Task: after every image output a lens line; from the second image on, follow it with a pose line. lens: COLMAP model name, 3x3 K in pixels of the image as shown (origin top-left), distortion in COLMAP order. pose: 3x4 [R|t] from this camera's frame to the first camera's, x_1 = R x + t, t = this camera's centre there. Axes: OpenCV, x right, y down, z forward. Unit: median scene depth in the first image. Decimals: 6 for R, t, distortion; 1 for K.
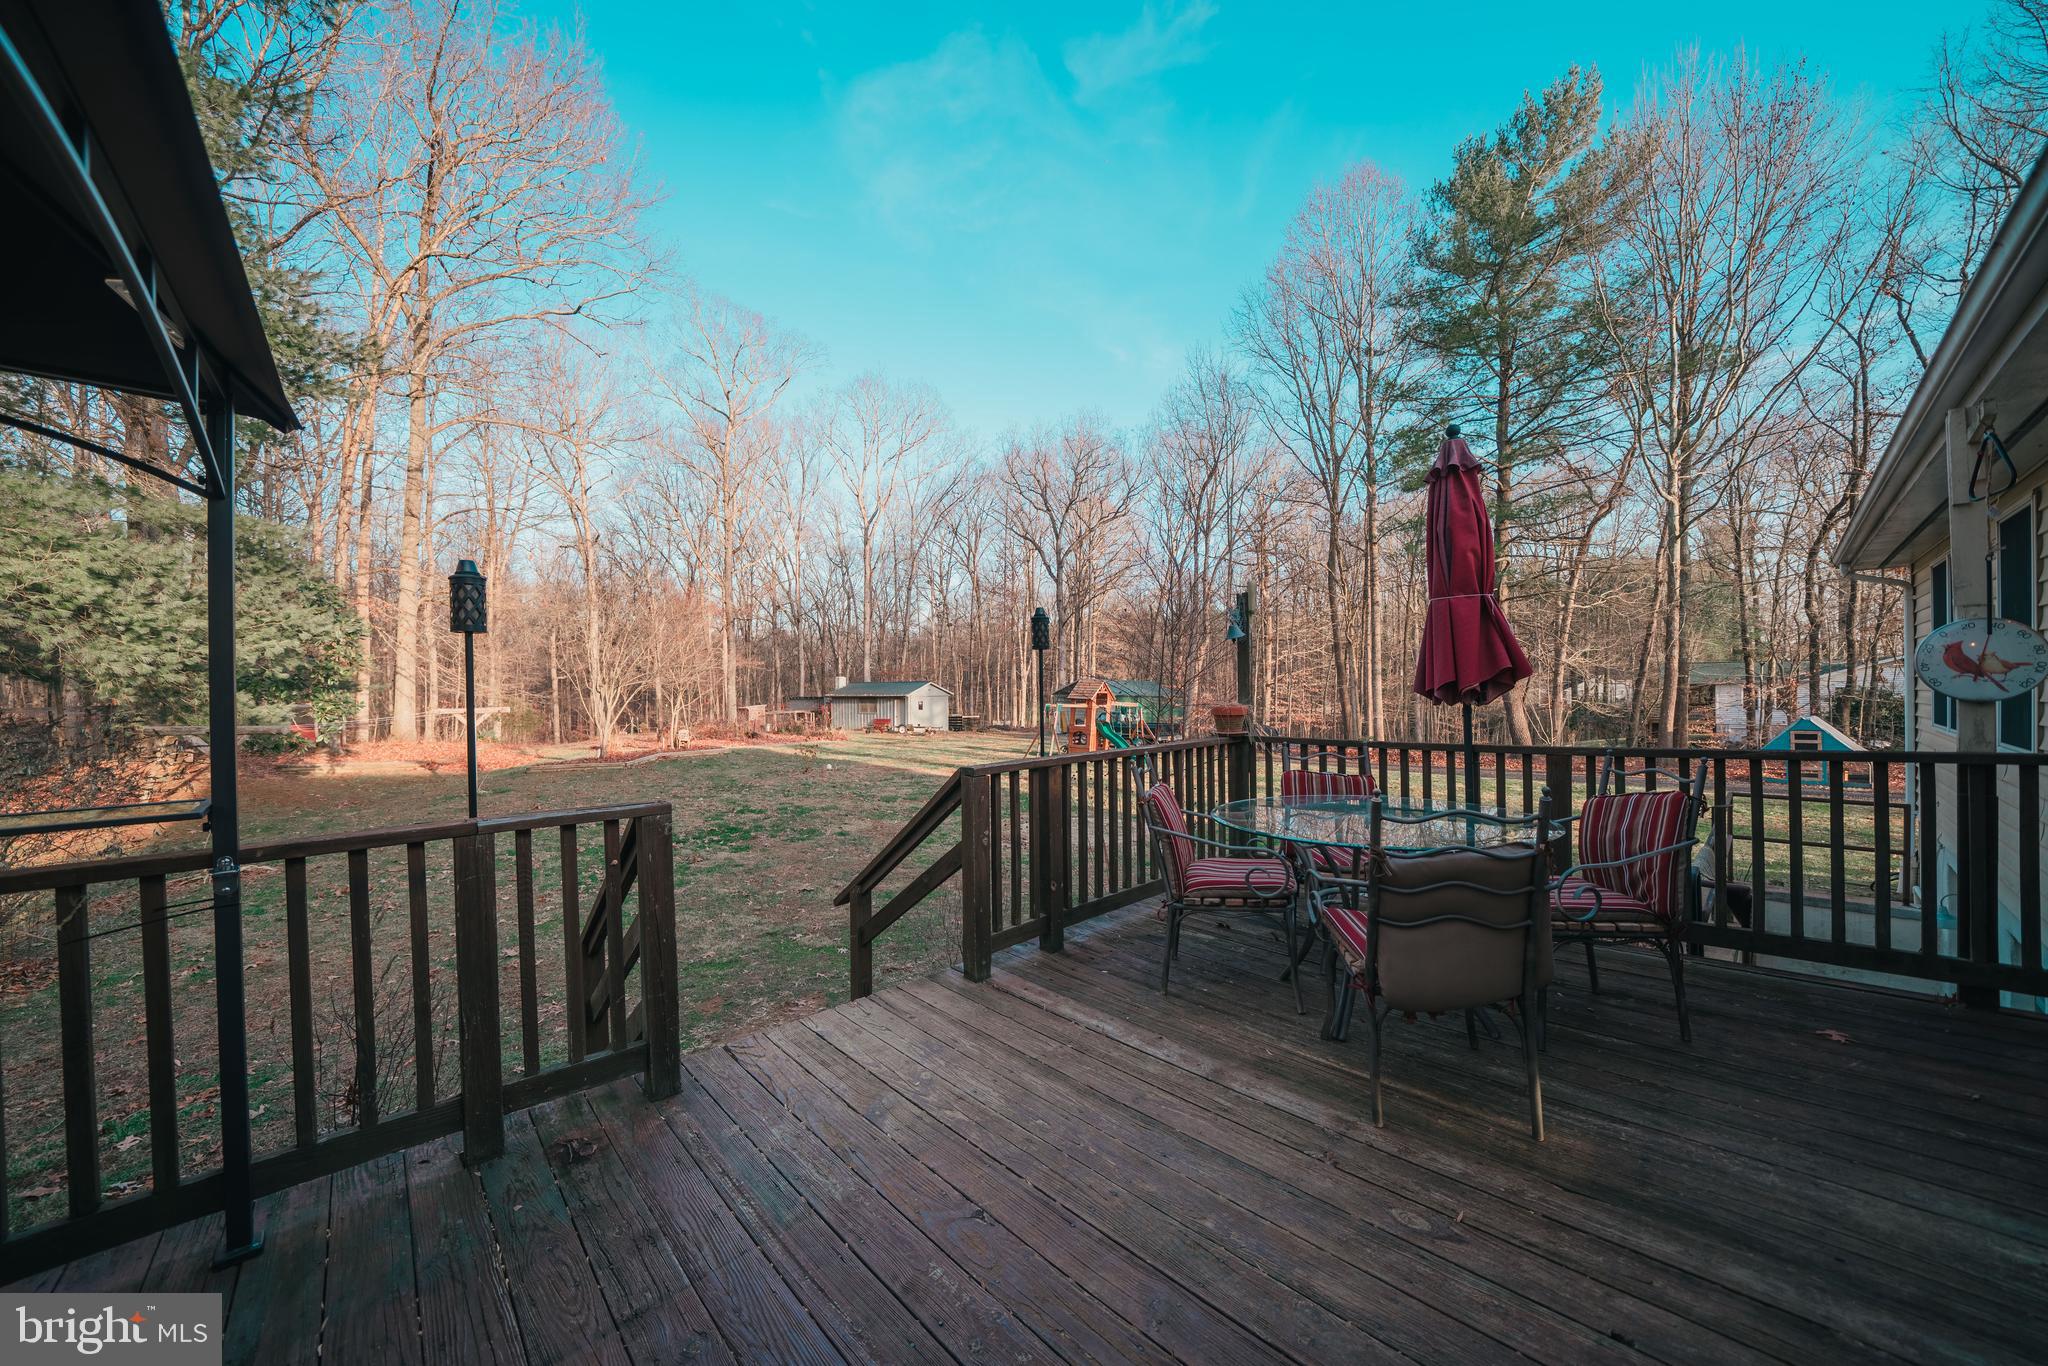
lens RADIAL K [[711.1, 0, 1006.9], [0, 711.1, 690.5], [0, 0, 1]] dist [-0.021488, 0.000232]
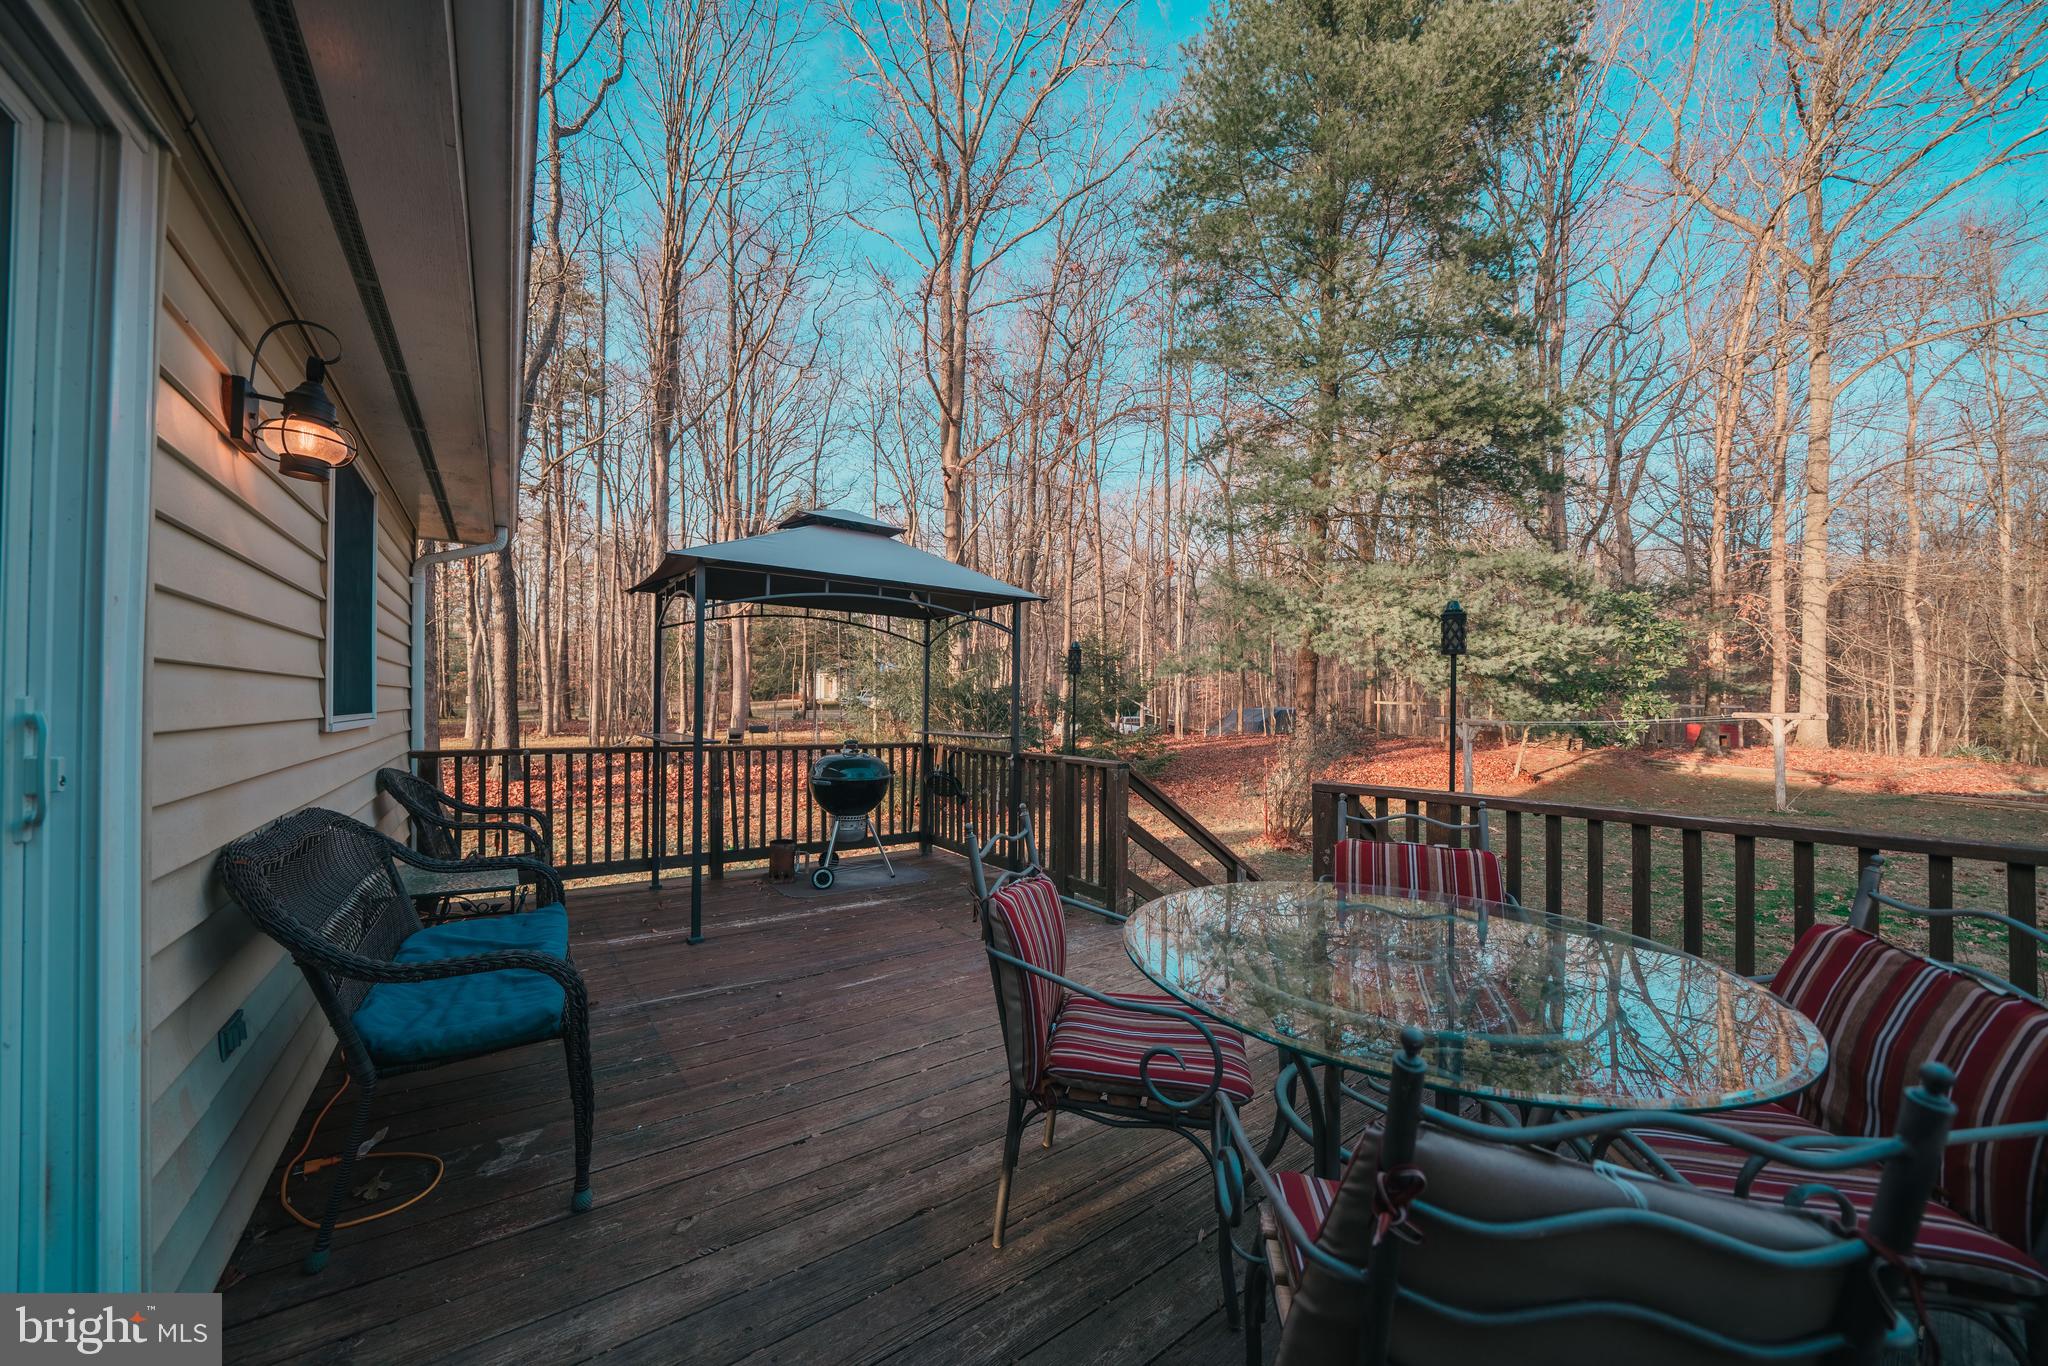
lens RADIAL K [[711.1, 0, 1006.9], [0, 711.1, 690.5], [0, 0, 1]] dist [-0.021488, 0.000232]
pose [[-0.125805, 0.001899, -0.992053, 0.920072], [0.000317, 0.999998, 0.001874, -0.019617], [0.992055, -0.000078, -0.125805, 0.638567]]
